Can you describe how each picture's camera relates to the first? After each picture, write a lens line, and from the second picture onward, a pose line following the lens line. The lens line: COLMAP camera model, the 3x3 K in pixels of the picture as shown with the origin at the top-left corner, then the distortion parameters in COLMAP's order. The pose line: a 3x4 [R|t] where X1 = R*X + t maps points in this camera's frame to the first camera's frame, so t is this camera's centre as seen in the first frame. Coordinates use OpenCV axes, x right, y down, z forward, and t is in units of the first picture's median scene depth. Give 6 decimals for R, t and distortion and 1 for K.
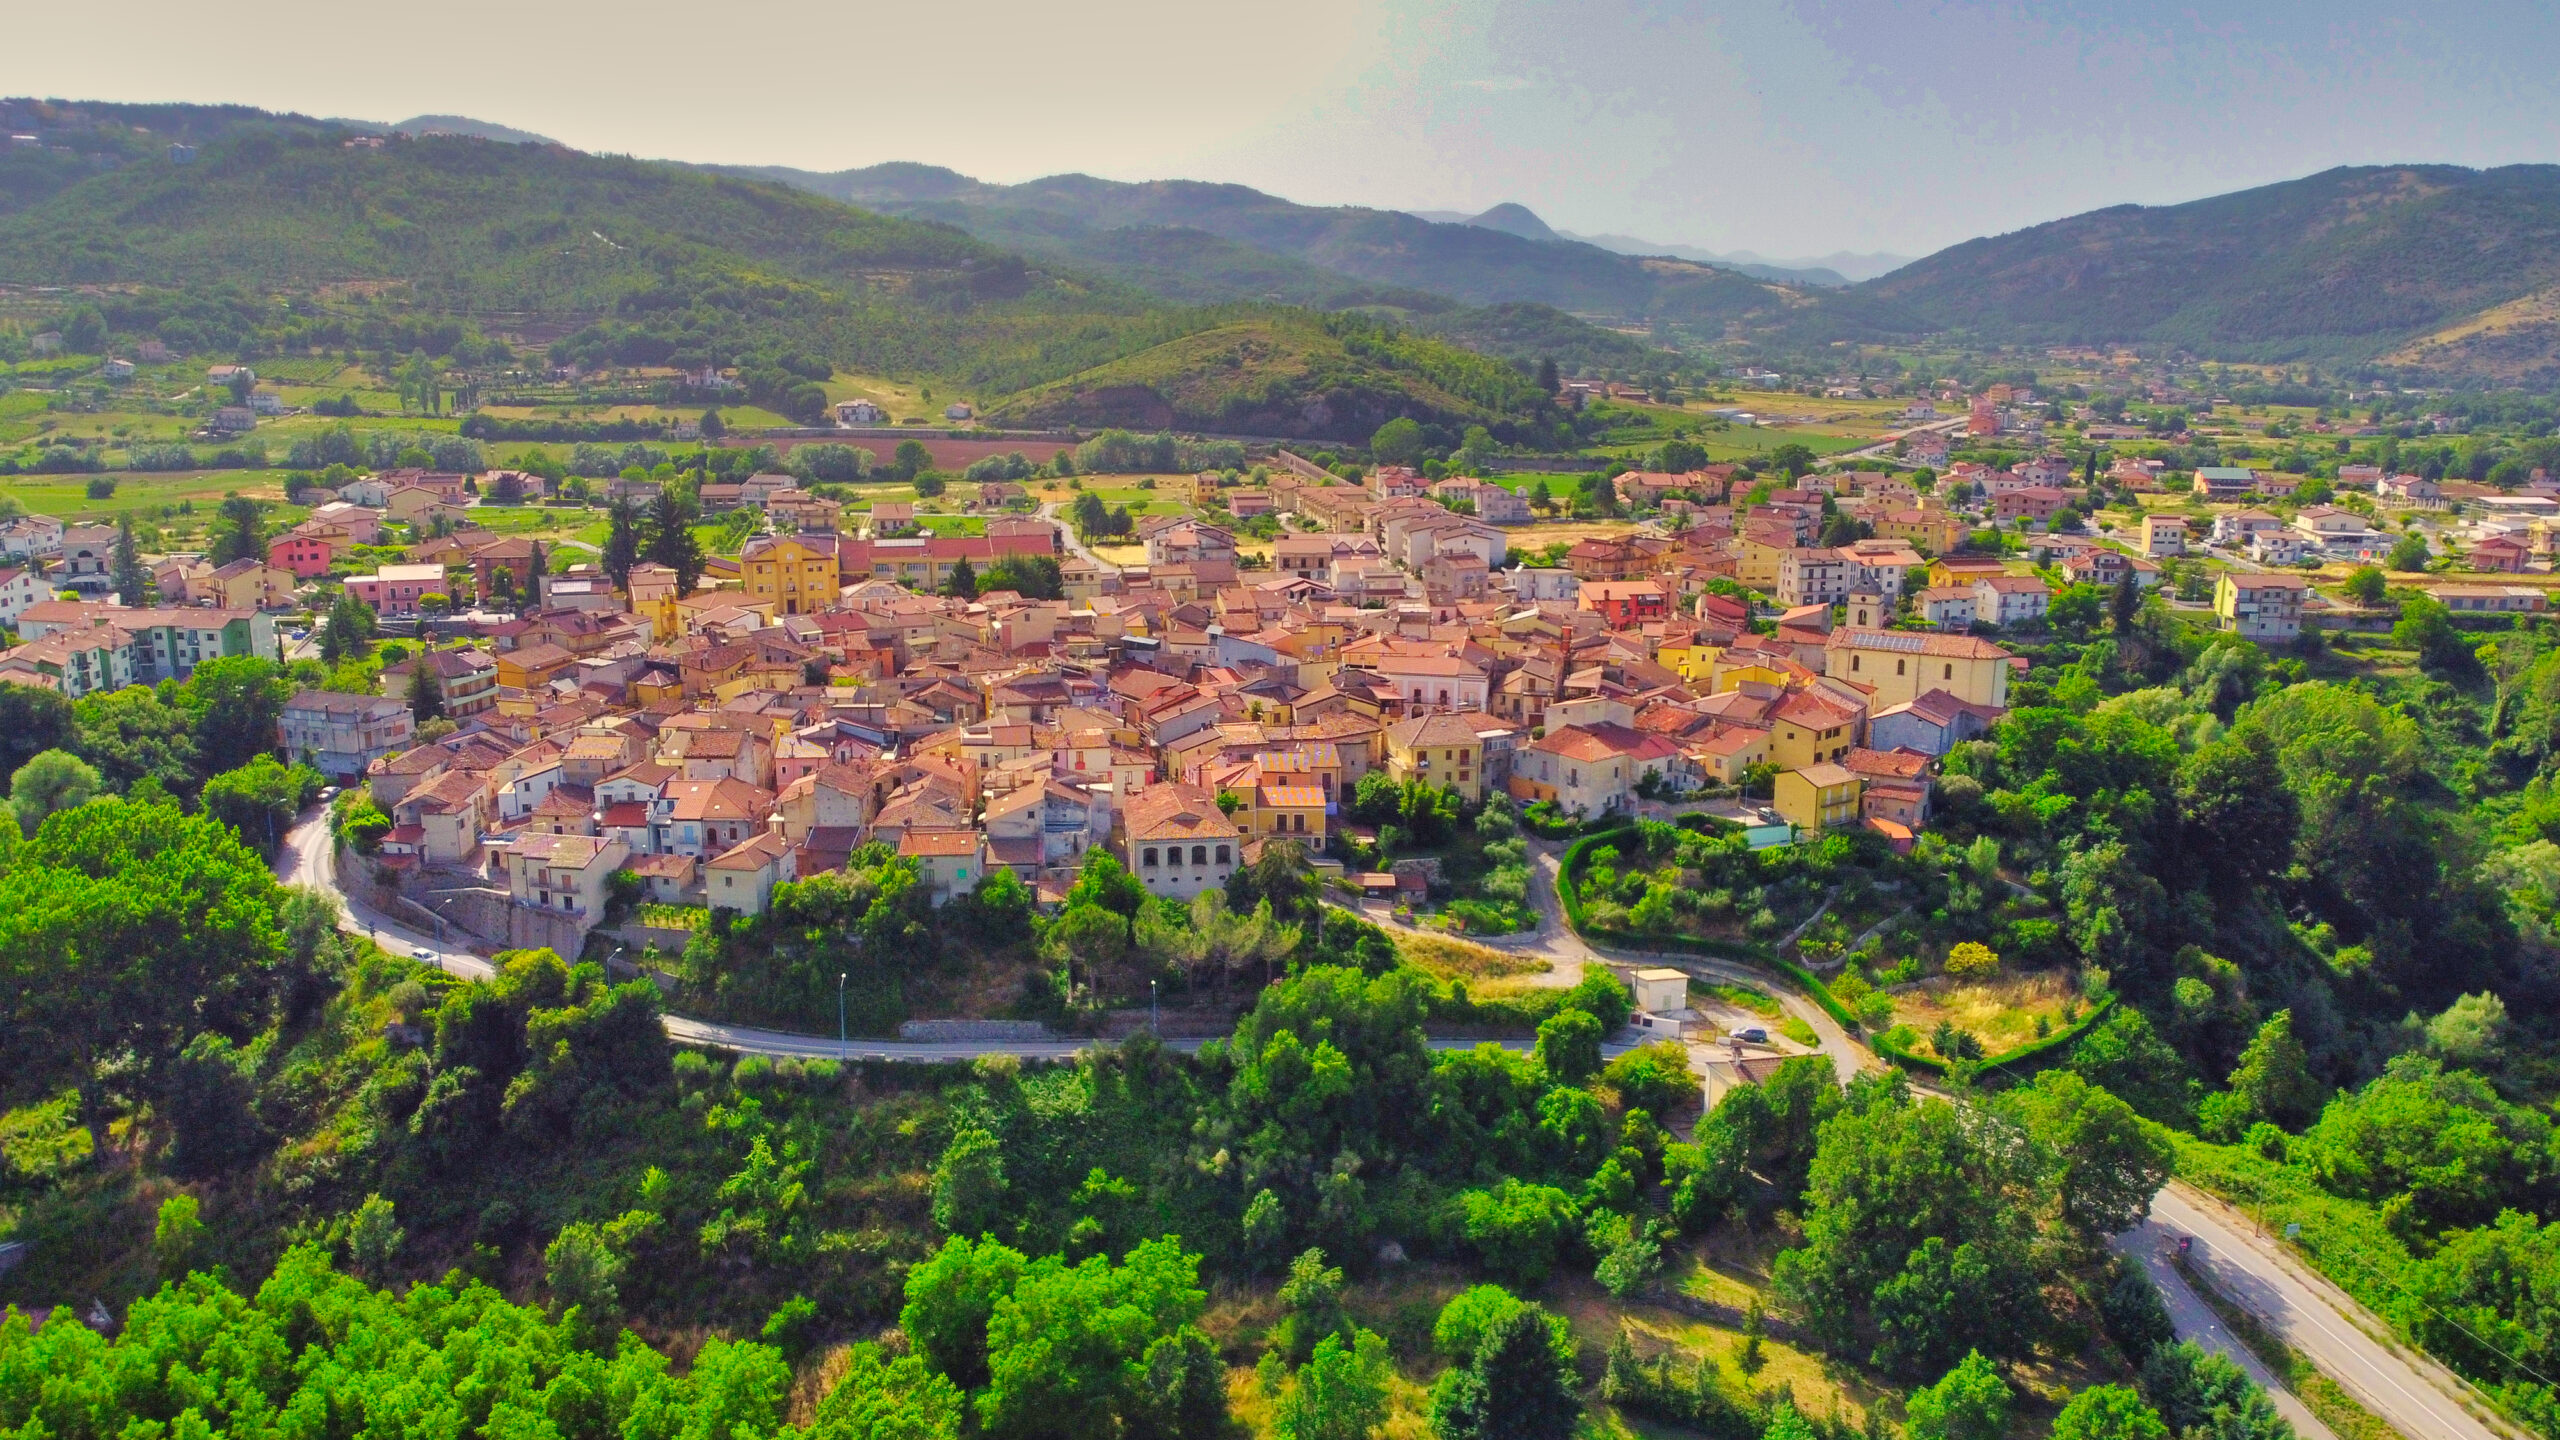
lens RADIAL K [[1923.1, 0, 1287.4], [0, 1923.1, 734.3], [0, 0, 1]] dist [0.006954, 0.005445]
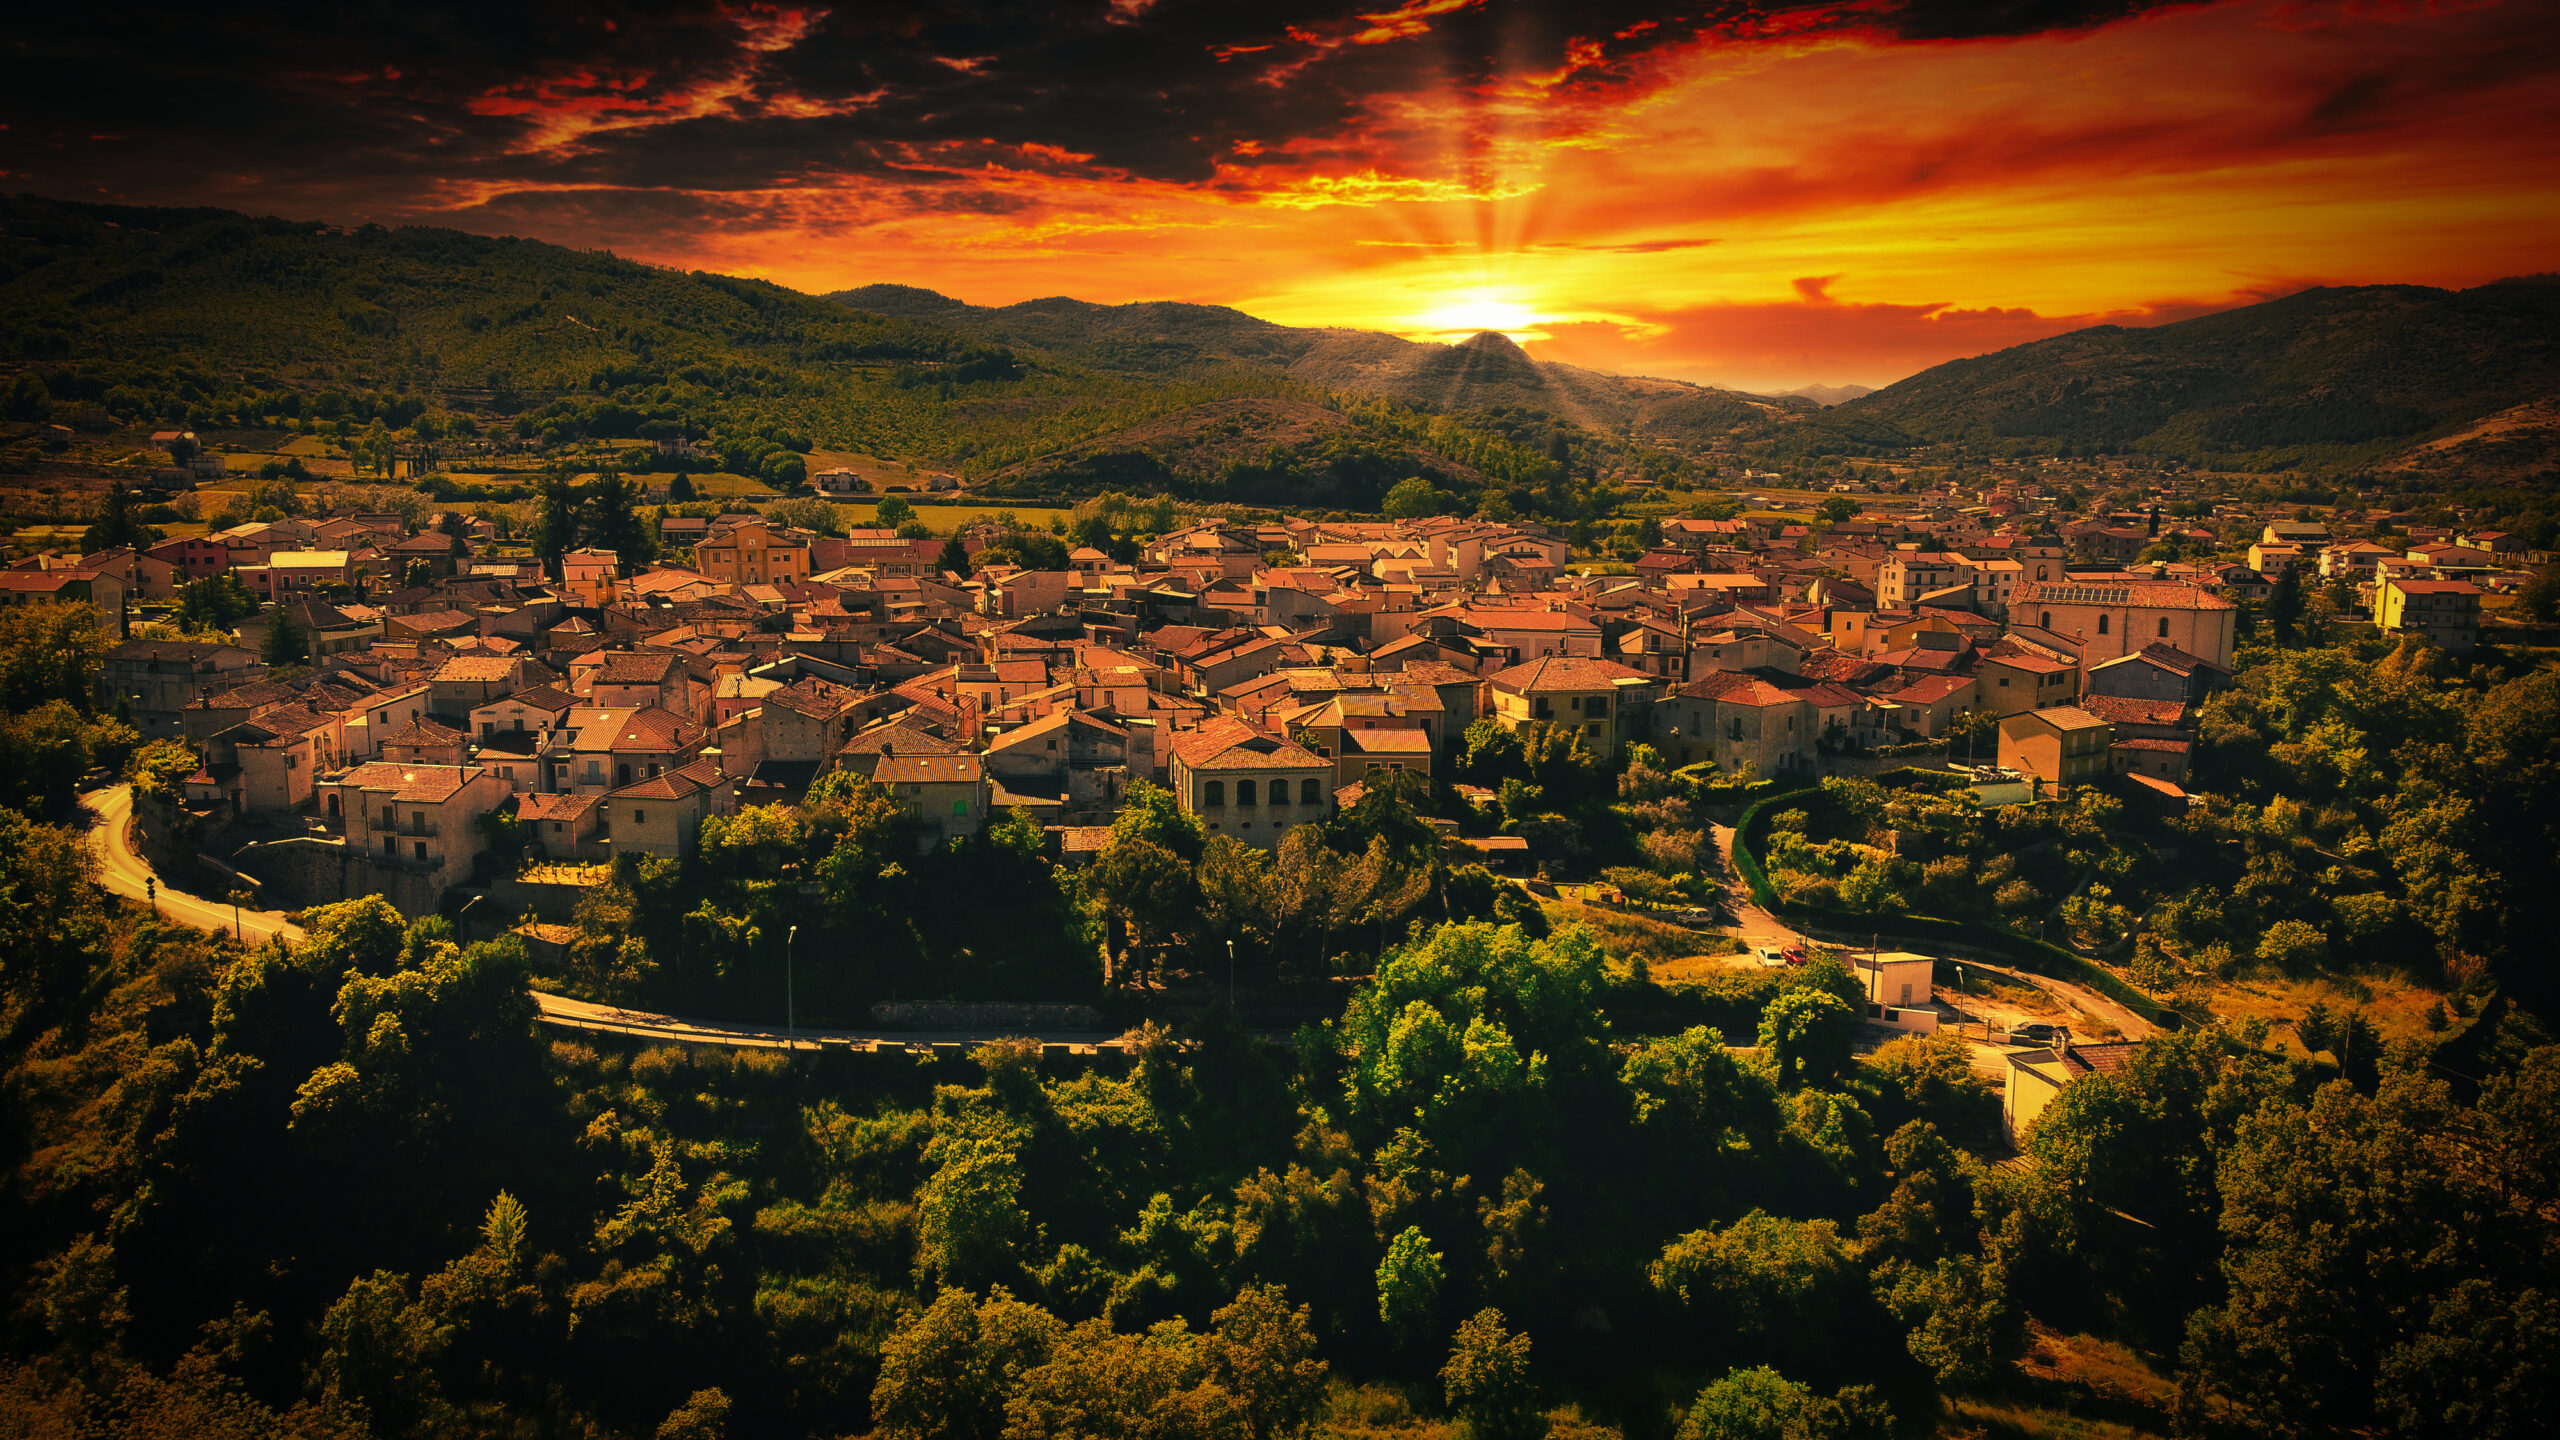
lens RADIAL K [[1923.1, 0, 1287.4], [0, 1923.1, 734.3], [0, 0, 1]] dist [0.006954, 0.005445]
pose [[0.999944, 0.000417, 0.010566, -0.045466], [0.000283, 0.997806, -0.066199, 0.081120], [-0.010570, 0.066198, 0.997751, 0.231127]]
